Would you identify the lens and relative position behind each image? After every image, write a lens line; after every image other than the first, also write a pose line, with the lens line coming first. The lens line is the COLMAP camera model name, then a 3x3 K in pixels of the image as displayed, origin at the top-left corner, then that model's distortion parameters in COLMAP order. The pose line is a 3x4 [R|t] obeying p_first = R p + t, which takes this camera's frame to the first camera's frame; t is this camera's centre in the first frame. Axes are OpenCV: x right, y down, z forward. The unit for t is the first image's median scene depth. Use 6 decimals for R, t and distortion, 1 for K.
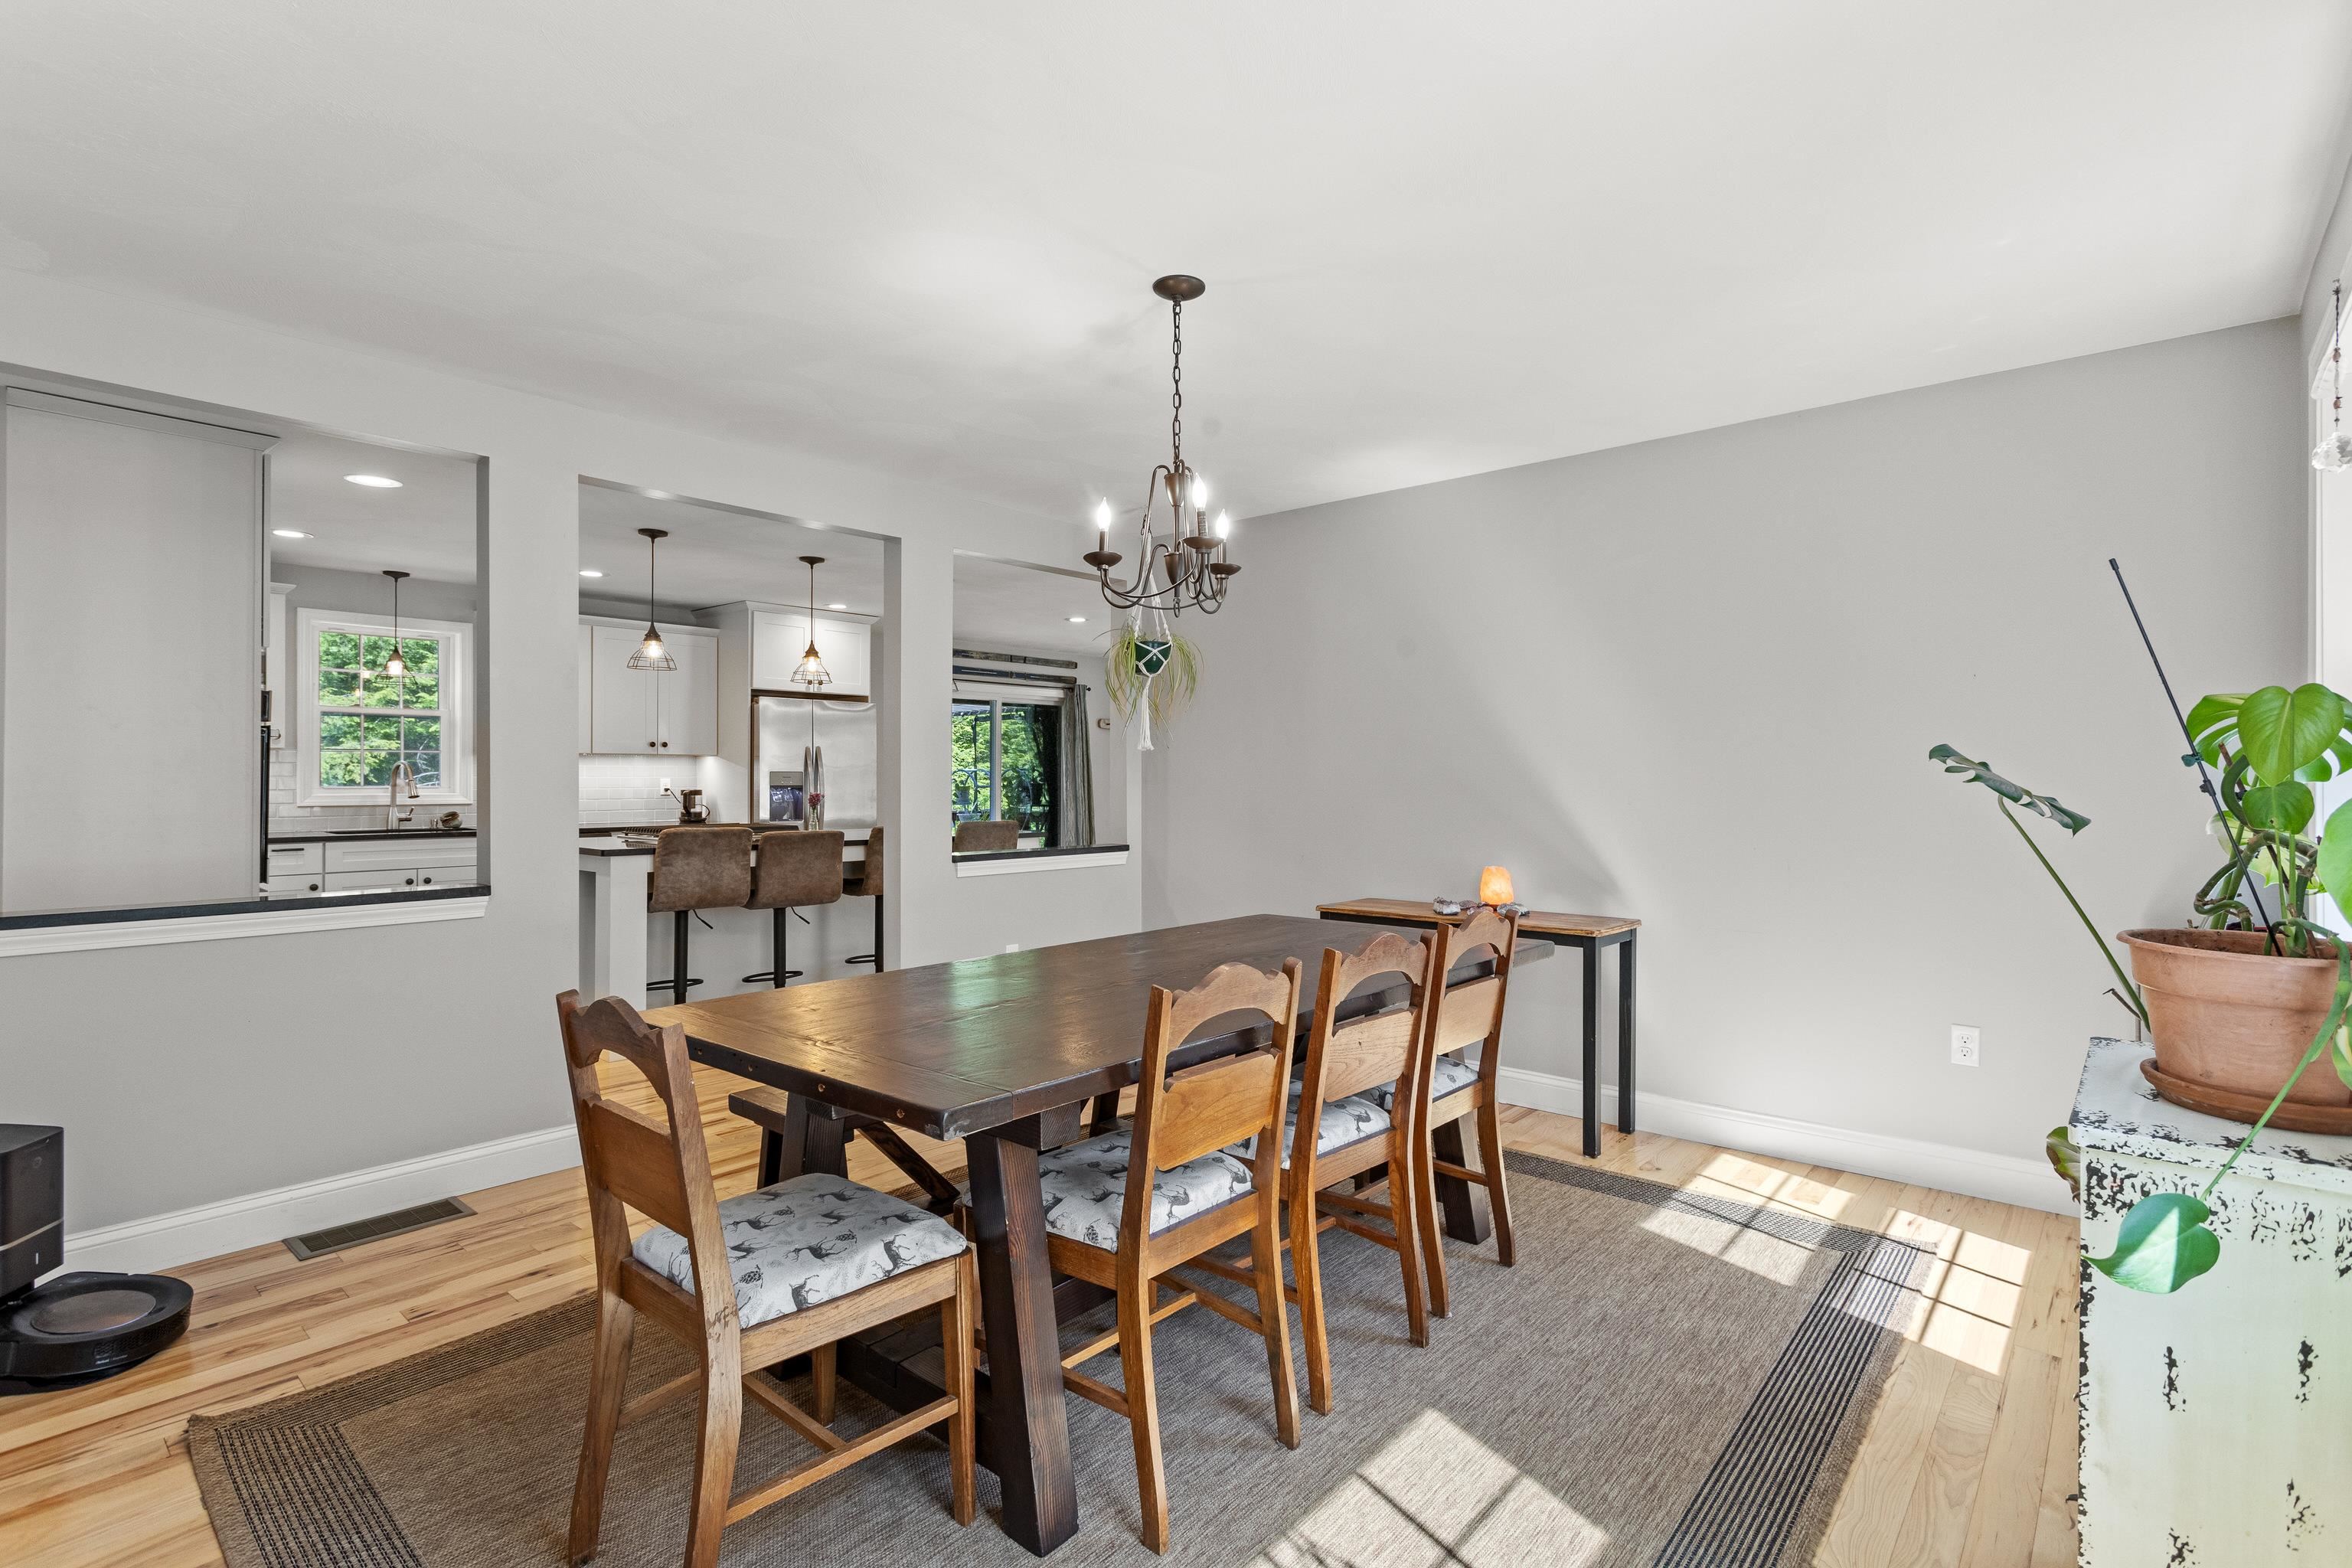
lens RADIAL K [[1113.7, 0, 1182.7], [0, 1113.7, 775.2], [0, 0, 1]] dist [0.001633, 0.001042]
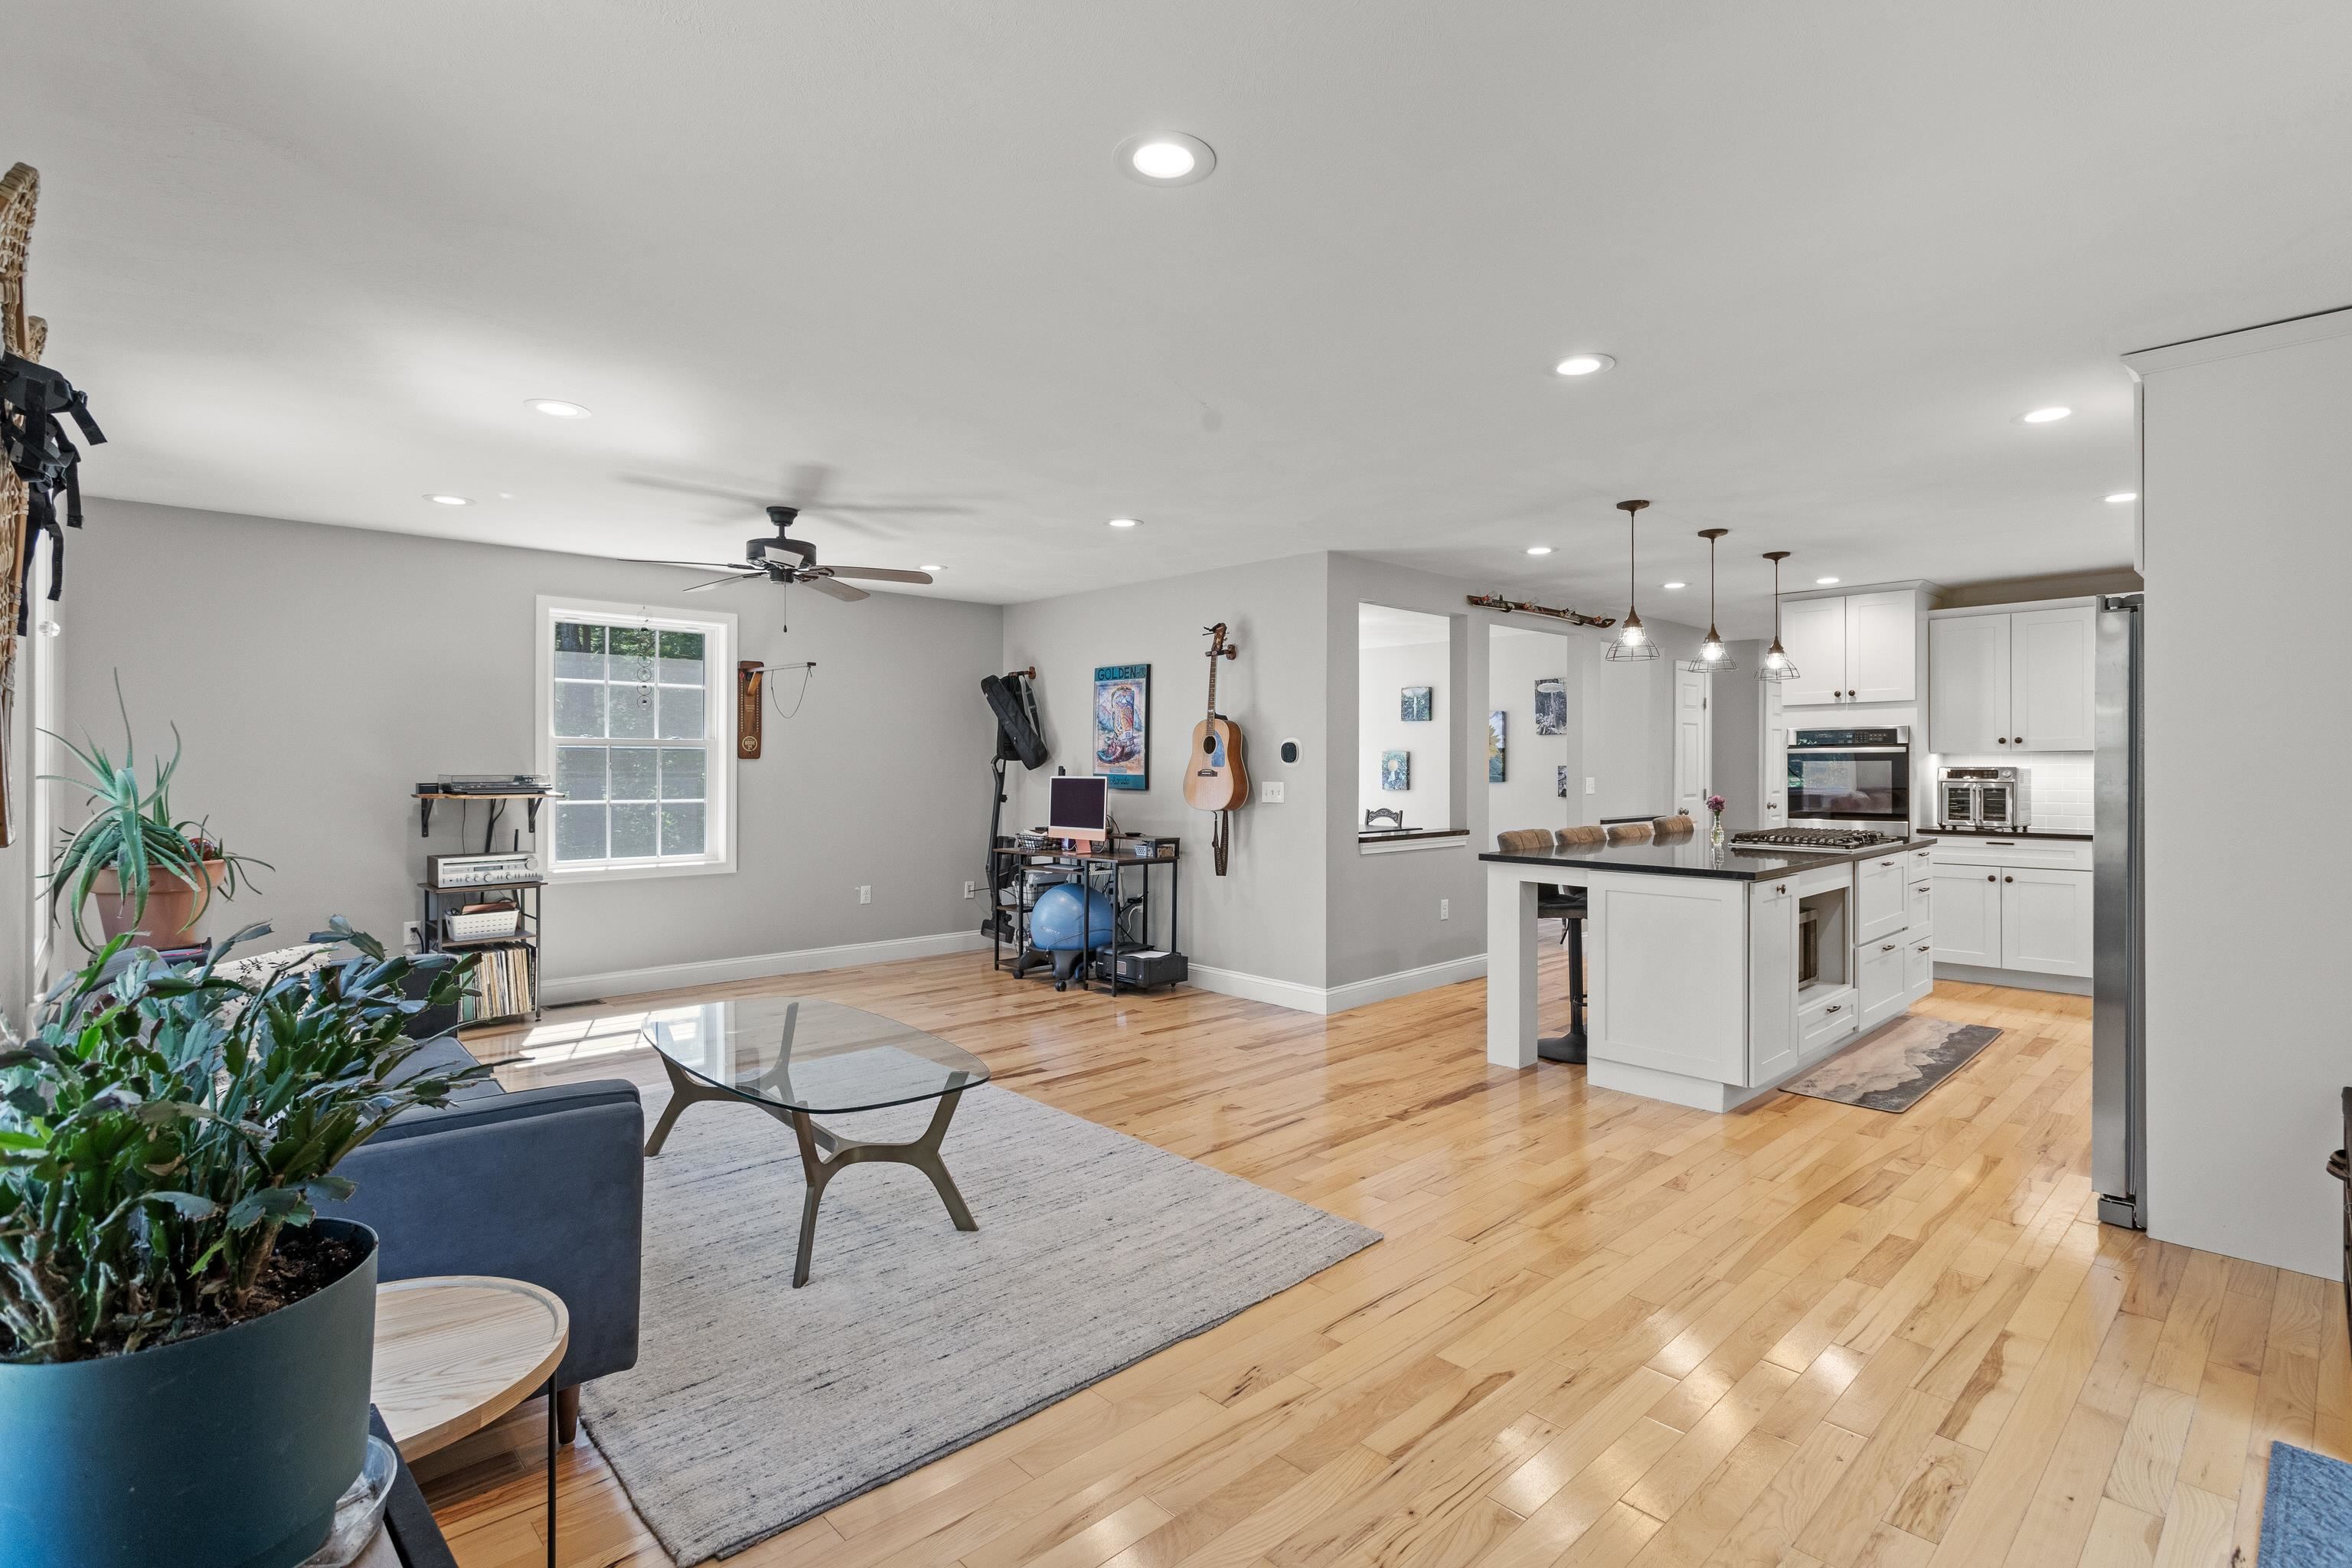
lens RADIAL K [[1113.7, 0, 1182.7], [0, 1113.7, 775.2], [0, 0, 1]] dist [0.001633, 0.001042]
pose [[-0.995633, -0.003253, 0.093299, 0.003684], [-0.002459, 0.999960, 0.008621, -0.005808], [-0.093323, 0.008354, -0.995601, 1.508982]]
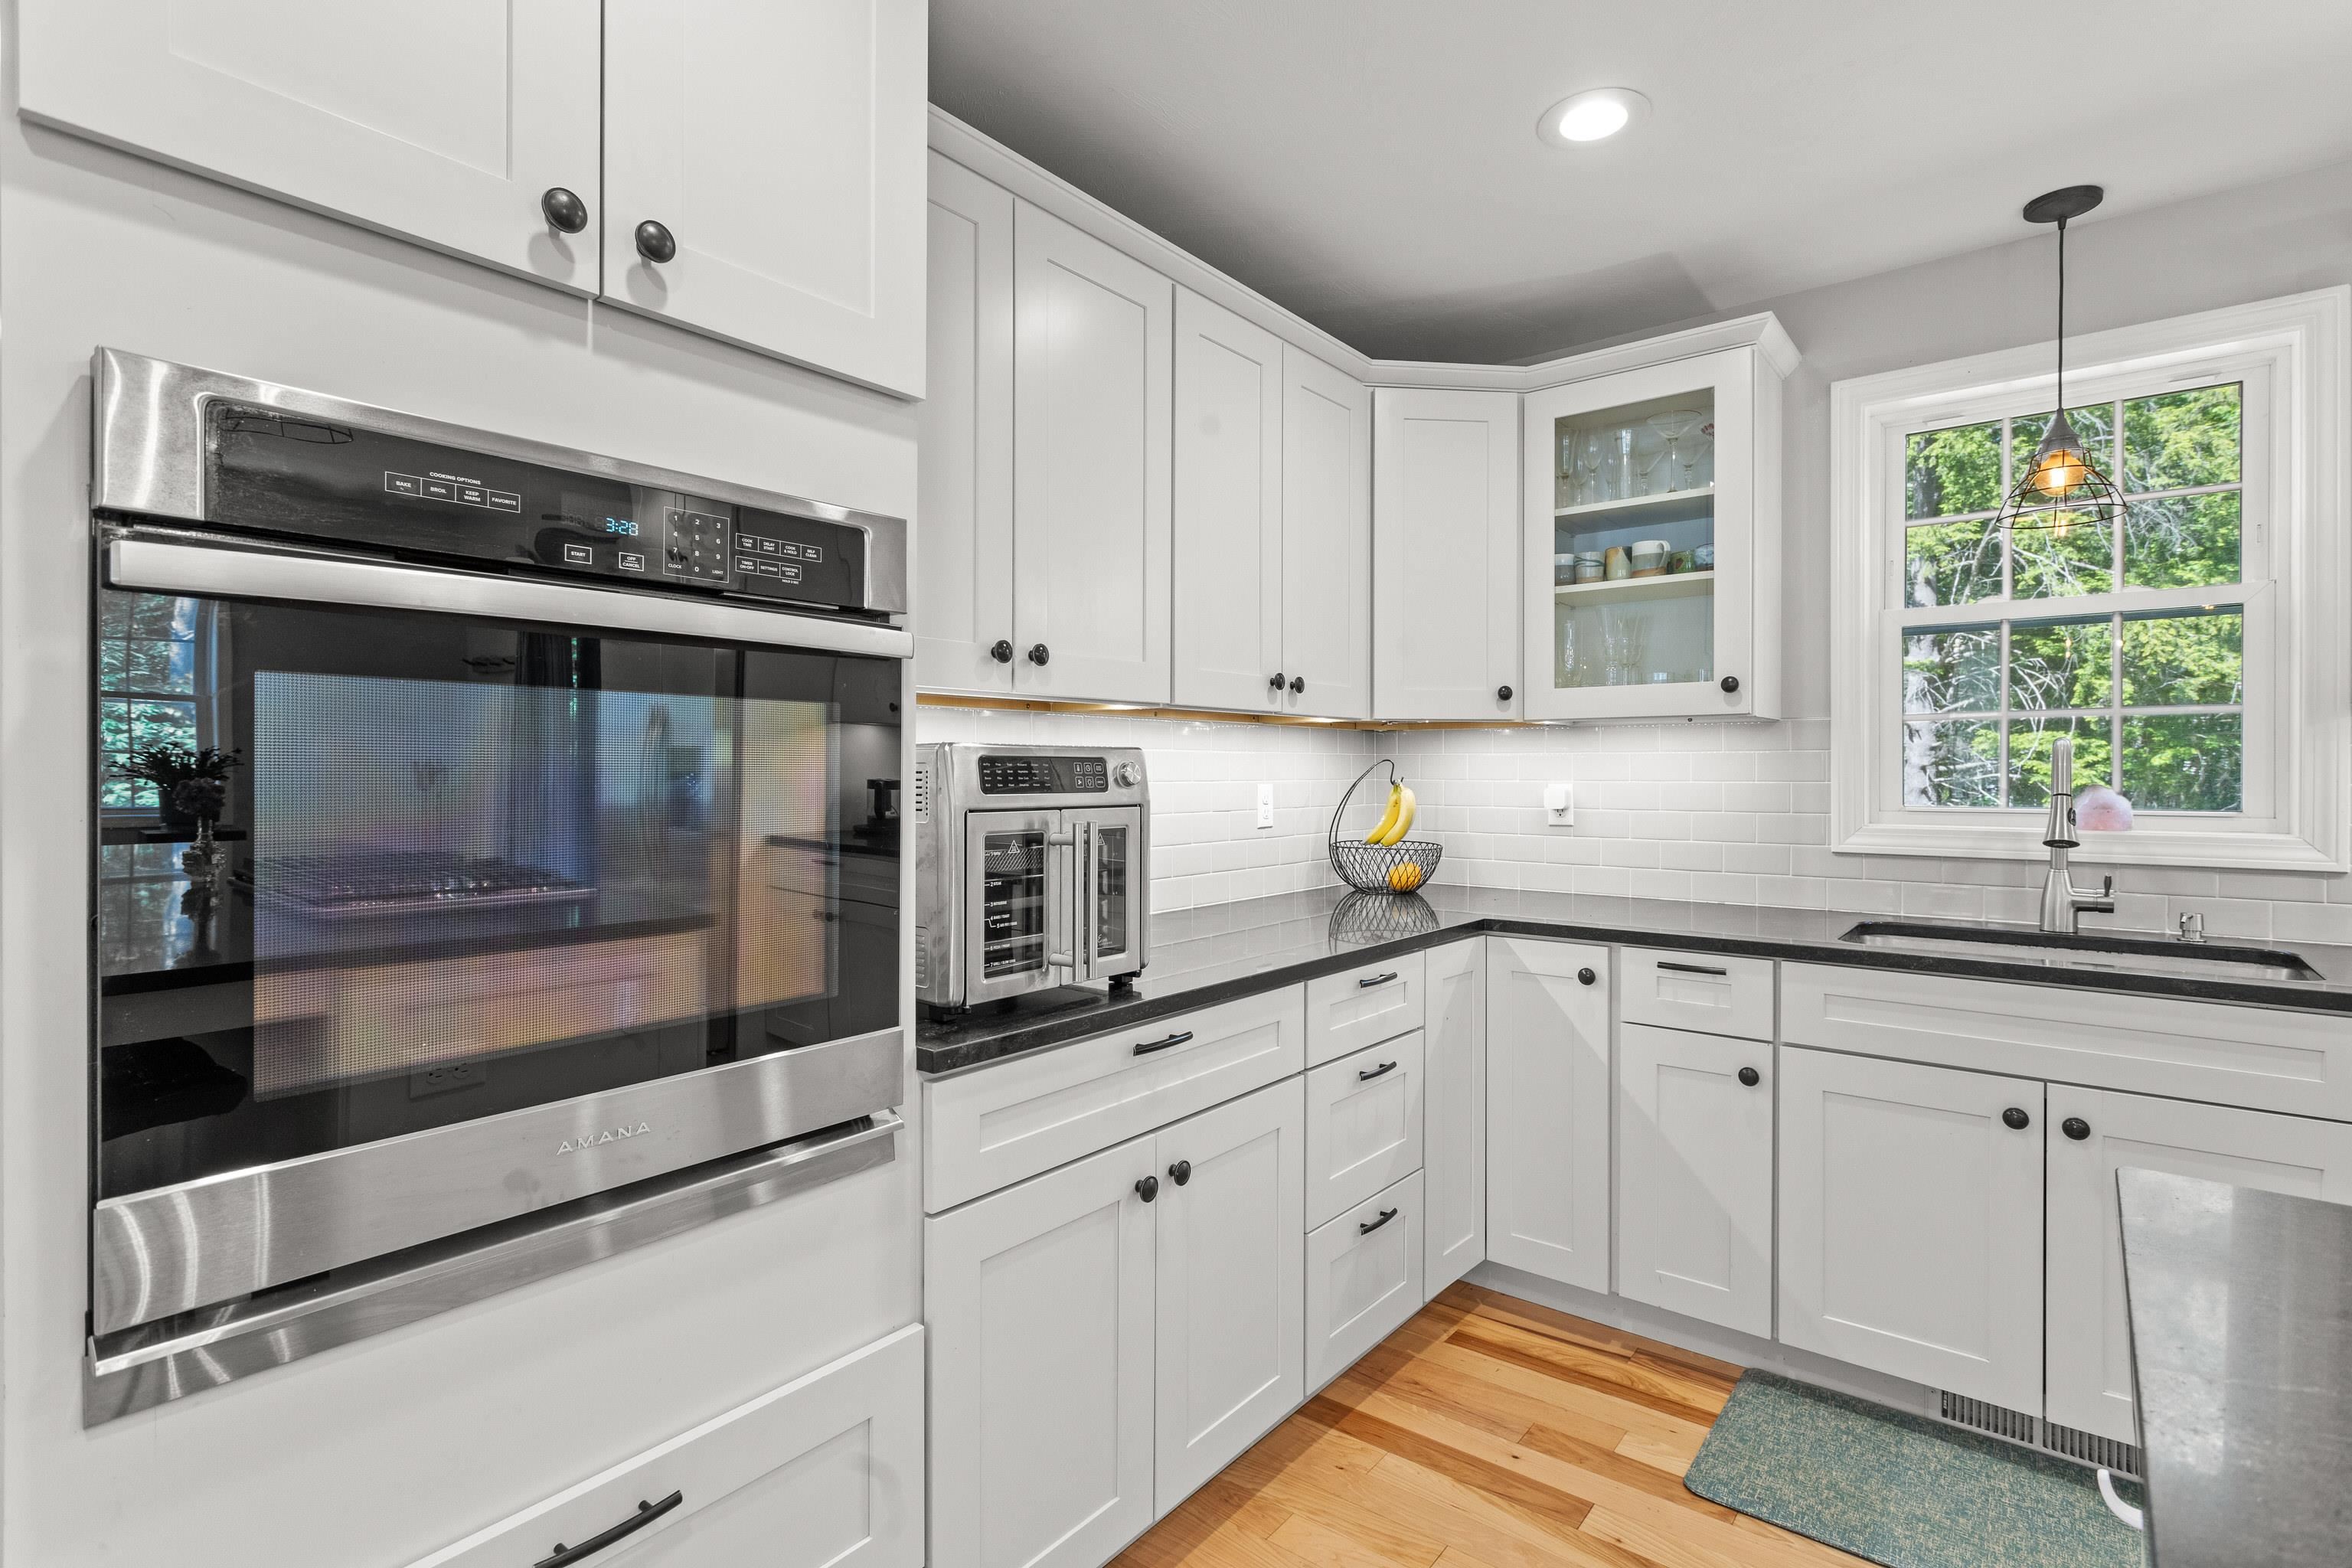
lens RADIAL K [[1103.3, 0, 1185.0], [0, 1103.3, 777.1], [0, 0, 1]] dist [-0.000111, -0.000021]
pose [[0.045589, 0.000749, -0.998960, -0.317803], [-0.001403, 0.999999, 0.000685, -0.000331], [0.998959, 0.001370, 0.045590, 0.606470]]
